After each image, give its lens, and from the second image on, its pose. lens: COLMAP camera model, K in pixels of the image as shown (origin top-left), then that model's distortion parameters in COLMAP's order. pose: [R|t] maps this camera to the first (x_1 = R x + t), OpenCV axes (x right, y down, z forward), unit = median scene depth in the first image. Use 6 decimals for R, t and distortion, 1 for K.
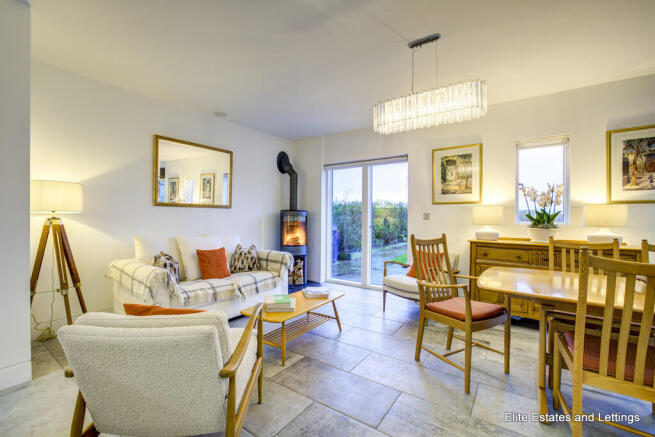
lens RADIAL K [[282.3, 0, 331.4], [0, 282.3, 217.6], [0, 0, 1]] dist [-0.012590, 0.001097]
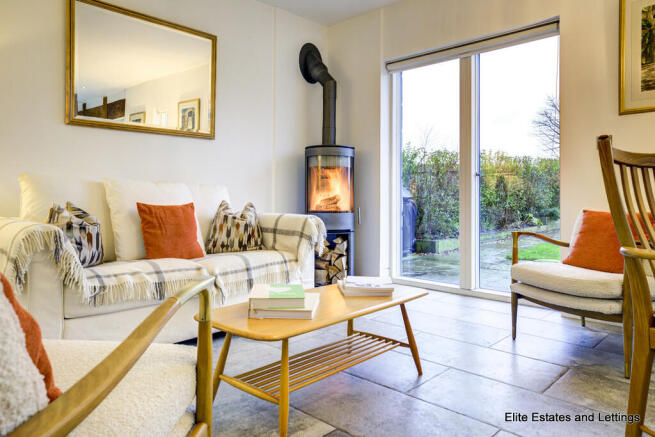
lens RADIAL K [[452.0, 0, 335.5], [0, 452.0, 185.1], [0, 0, 1]] dist [0.037365, -0.000229]
pose [[0.989636, -0.004558, -0.143526, 0.003757], [0.000955, 0.999683, -0.025160, 0.088588], [0.143596, 0.024762, 0.989327, 0.188512]]
